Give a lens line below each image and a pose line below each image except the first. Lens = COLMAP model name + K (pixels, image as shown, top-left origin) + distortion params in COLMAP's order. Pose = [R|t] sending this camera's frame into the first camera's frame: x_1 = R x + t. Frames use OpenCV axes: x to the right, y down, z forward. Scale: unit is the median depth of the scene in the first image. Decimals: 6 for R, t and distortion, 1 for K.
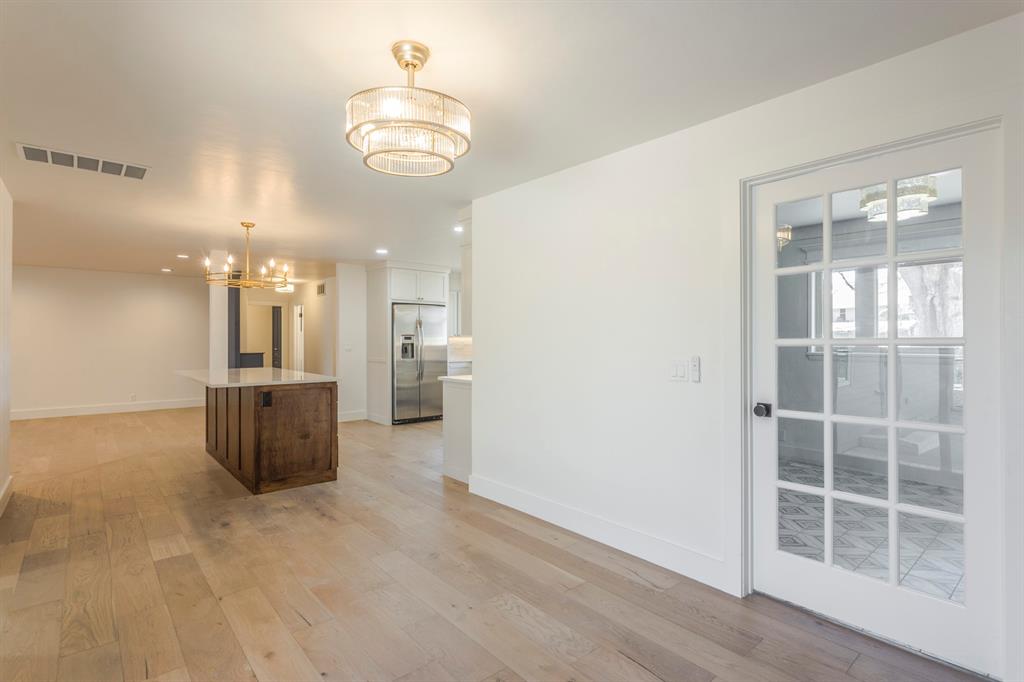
lens RADIAL K [[500.8, 0, 510.2], [0, 500.8, 338.6], [0, 0, 1]] dist [0.001353, 0.000454]
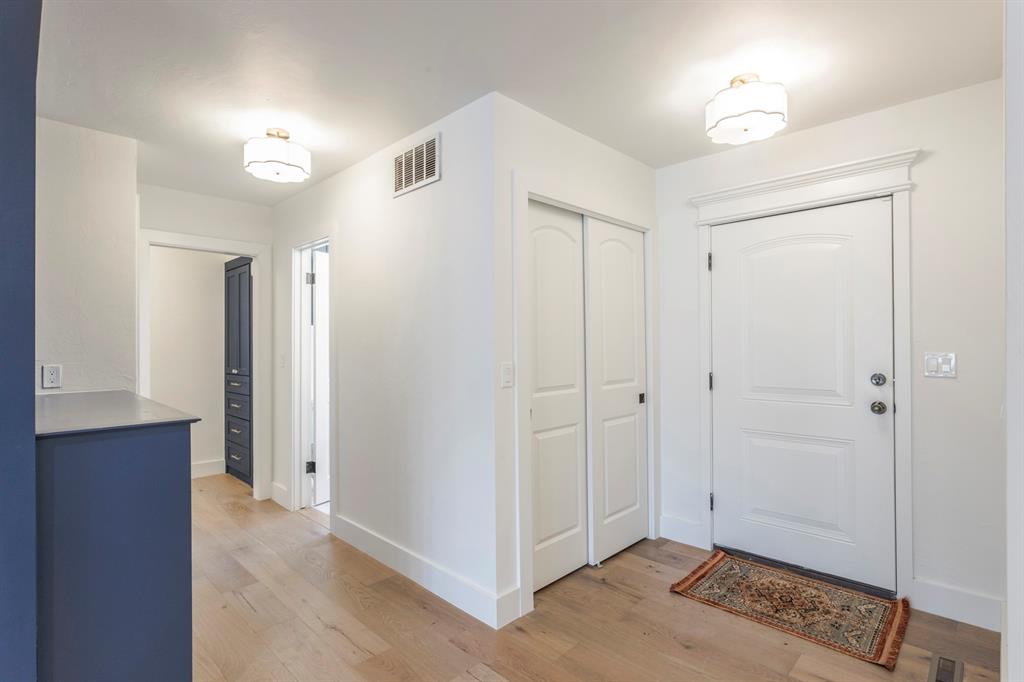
lens RADIAL K [[500.8, 0, 514.0], [0, 500.8, 339.2], [0, 0, 1]] dist [0.001353, 0.000454]
pose [[0.996682, -0.000567, 0.081397, -0.307271], [0.000612, 1.000000, -0.000532, -0.004224], [-0.081396, 0.000580, 0.996682, 0.644257]]
